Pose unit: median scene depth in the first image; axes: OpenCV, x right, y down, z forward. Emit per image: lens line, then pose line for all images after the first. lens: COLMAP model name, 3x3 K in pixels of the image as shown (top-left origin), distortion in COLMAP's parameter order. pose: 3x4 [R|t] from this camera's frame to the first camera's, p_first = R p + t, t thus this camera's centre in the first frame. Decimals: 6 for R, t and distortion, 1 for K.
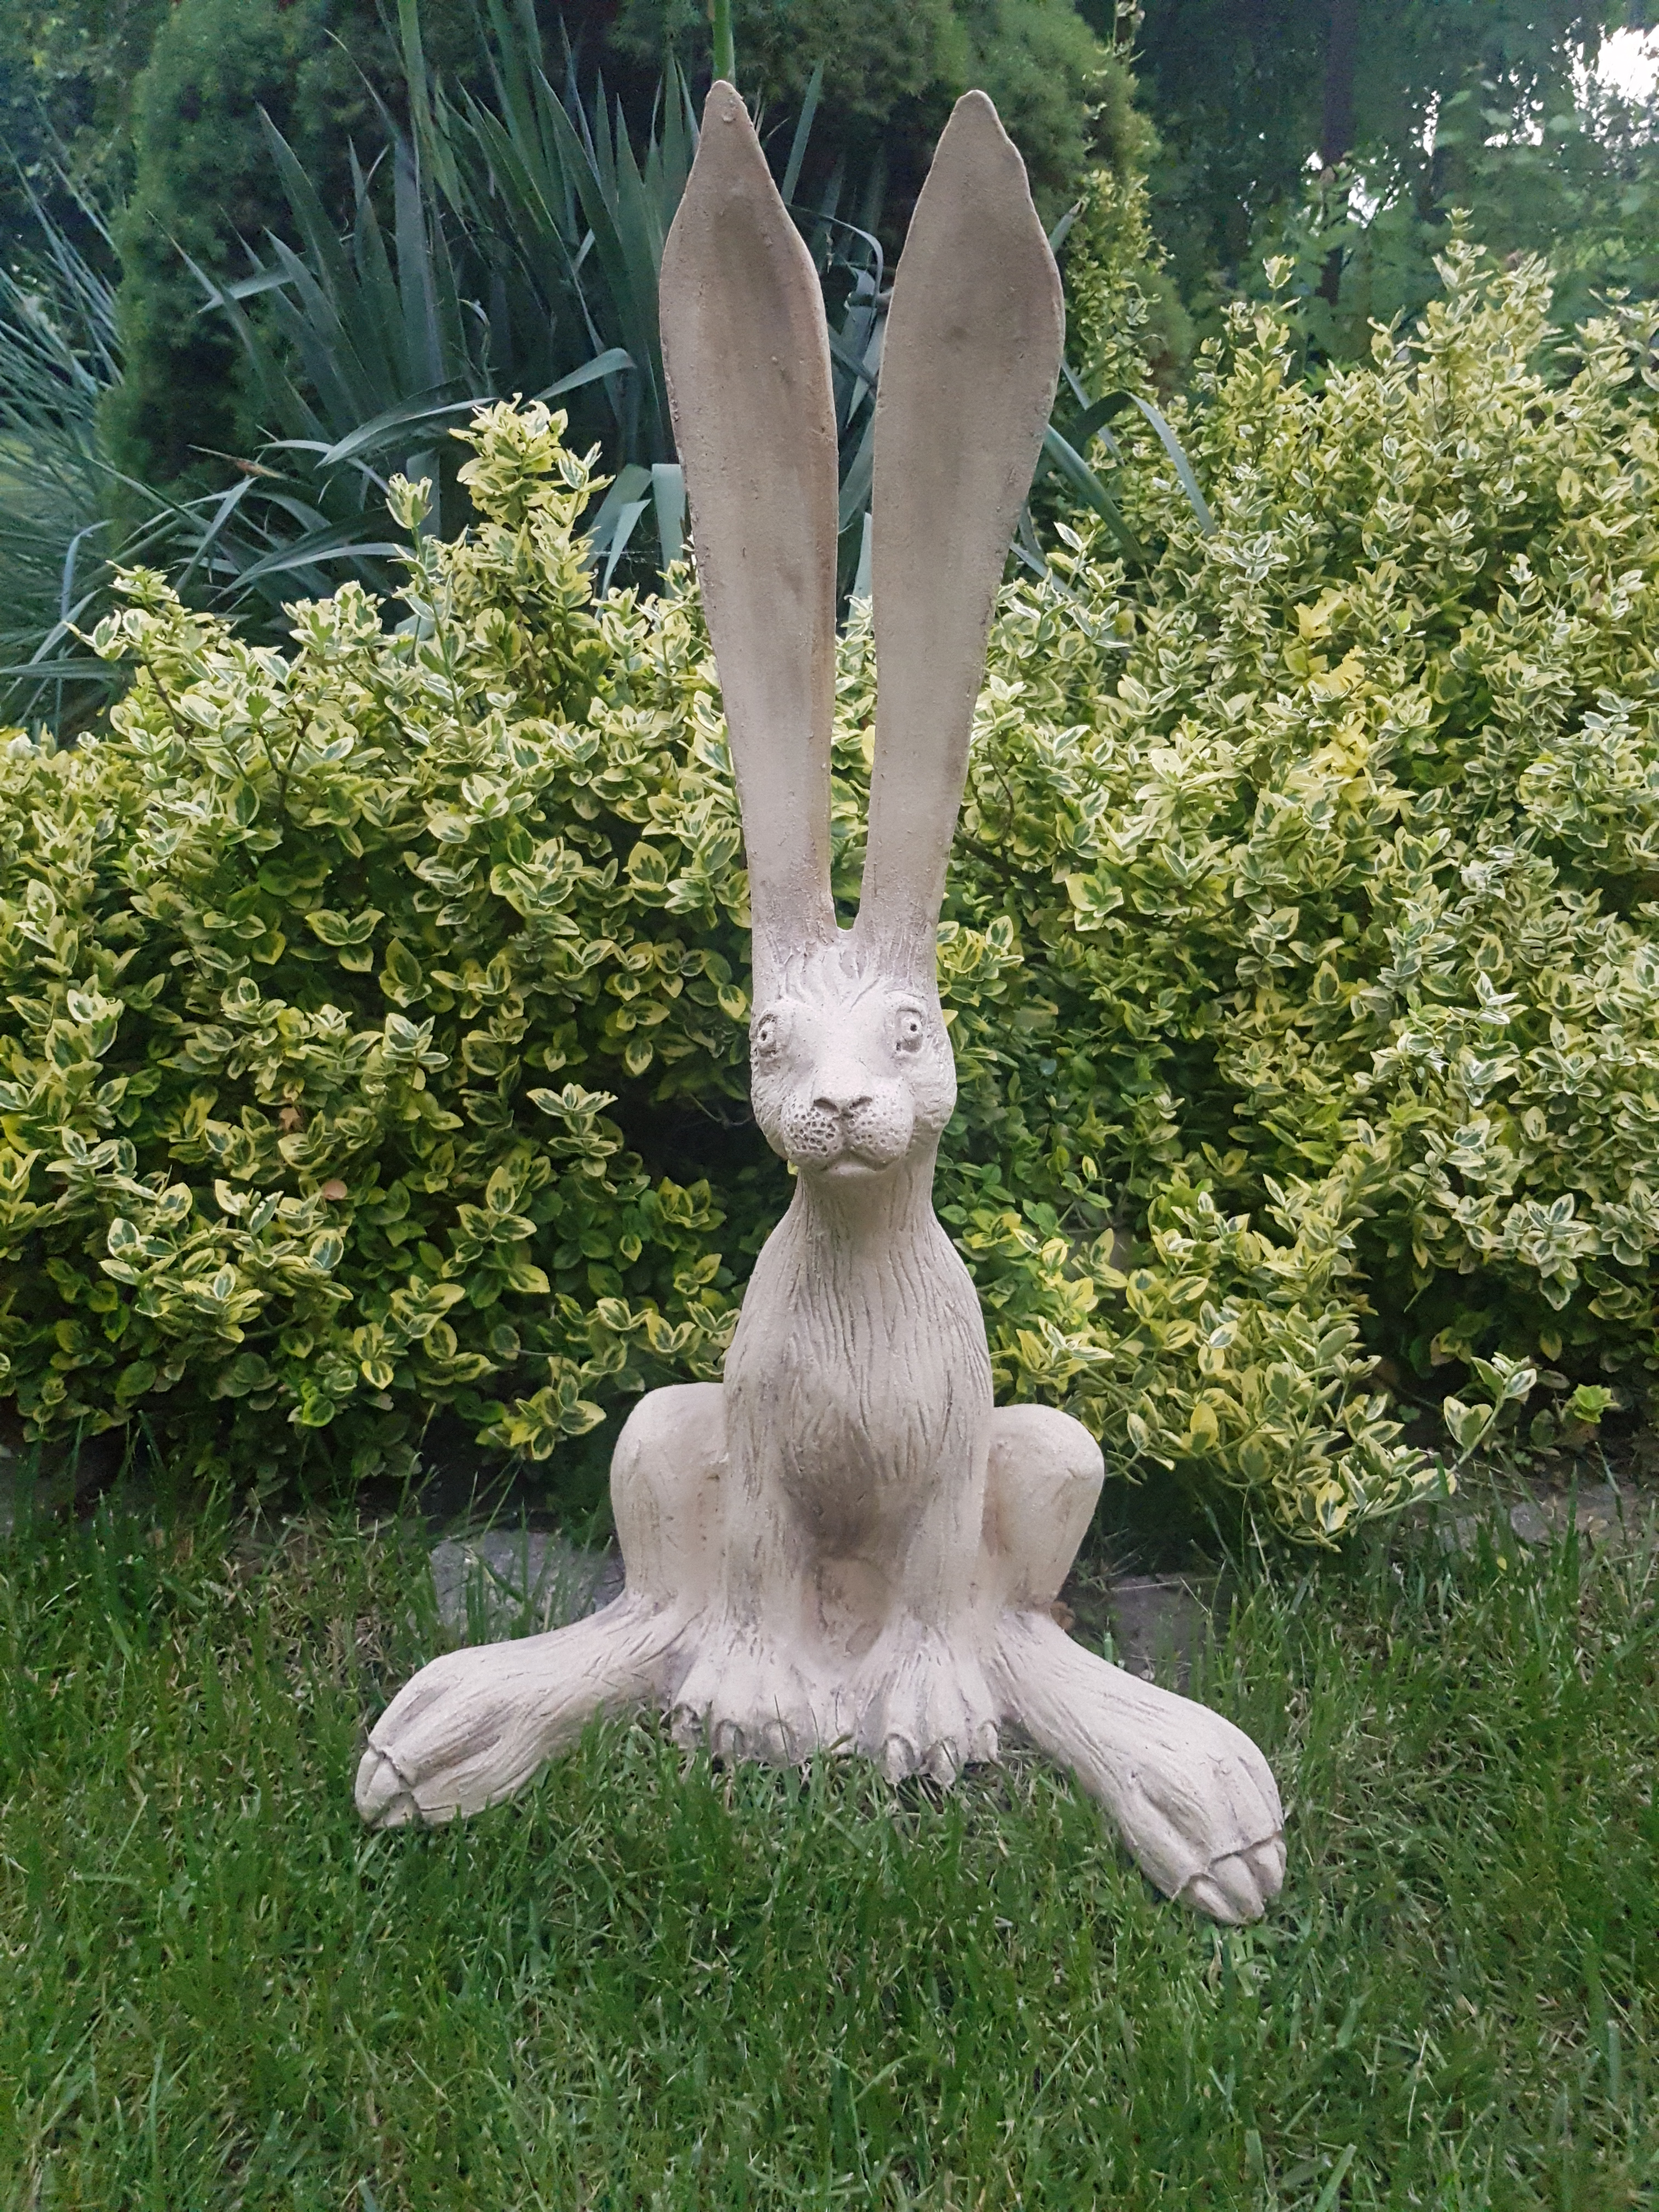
lens RADIAL K [[1678.6, 0, 829.5], [0, 1678.6, 1106.0], [0, 0, 1]] dist [-0.004470, -0.060442]
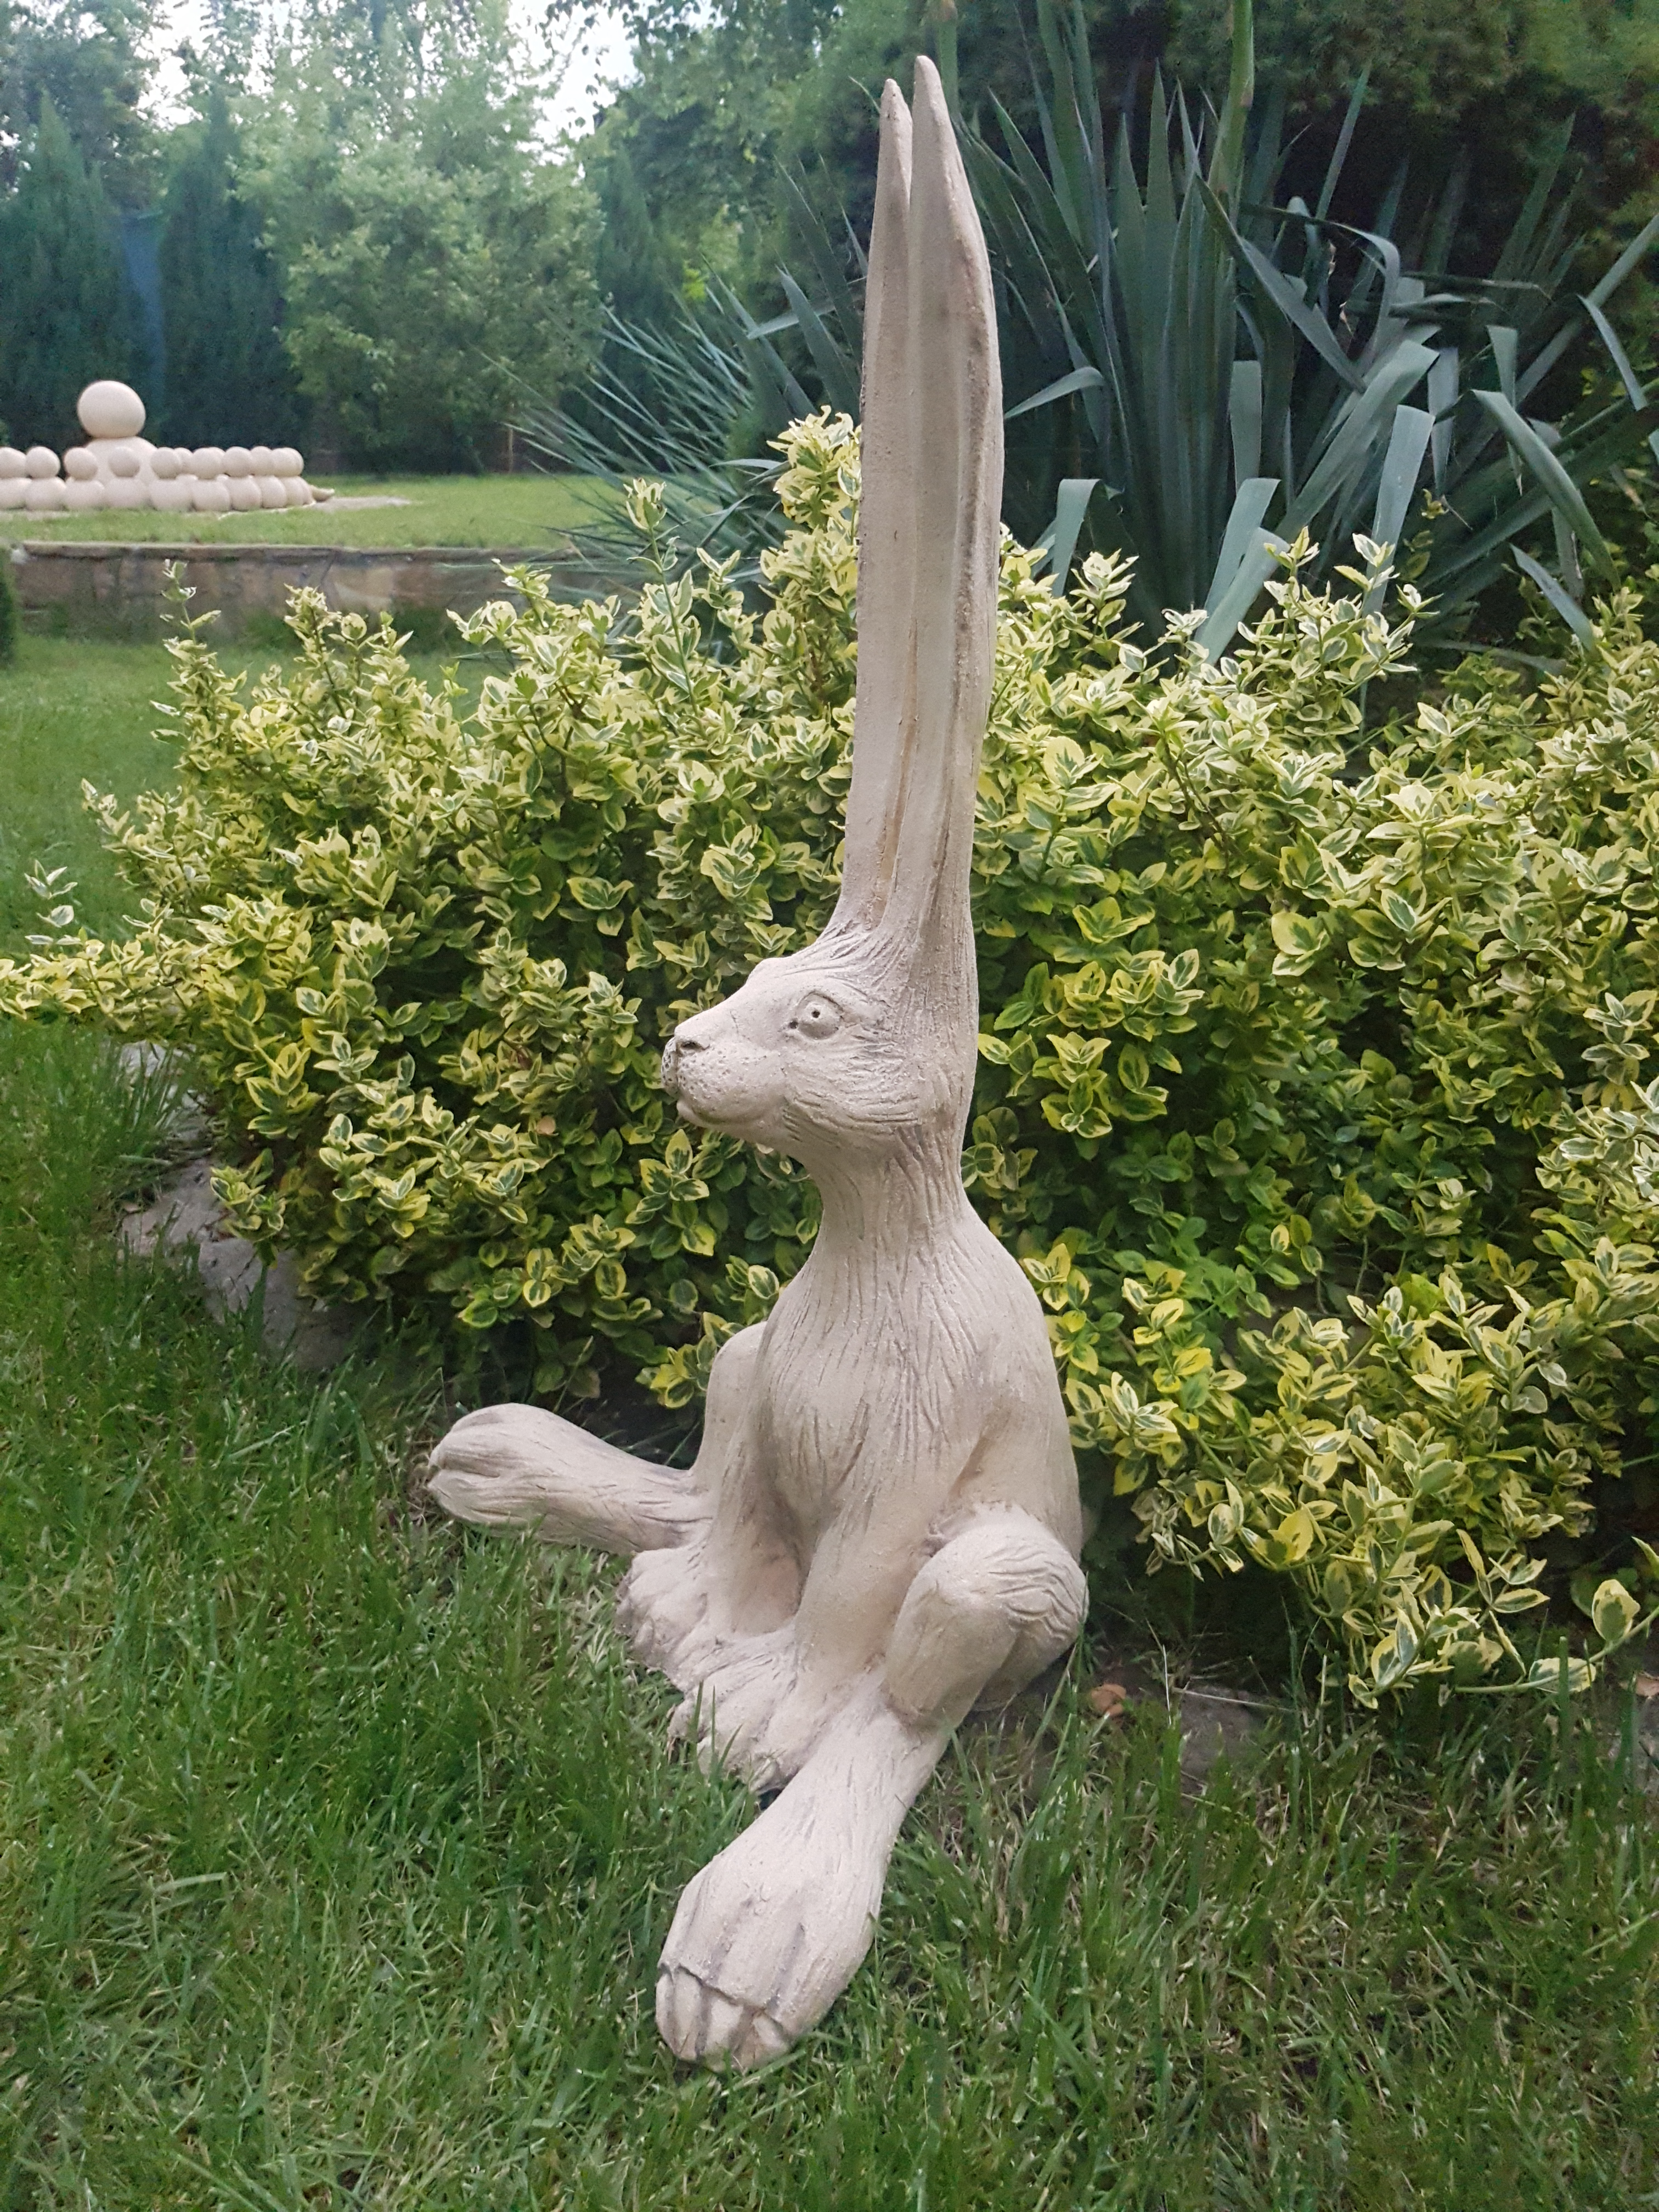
lens RADIAL K [[1652.9, 0, 904.6], [0, 1652.9, 1129.6], [0, 0, 1]] dist [0.002147, -0.046695]
pose [[0.893185, 0.153455, -0.422697, 0.302060], [-0.158447, 0.987087, 0.023541, -0.008474], [0.420851, 0.045949, 0.905965, 0.085115]]
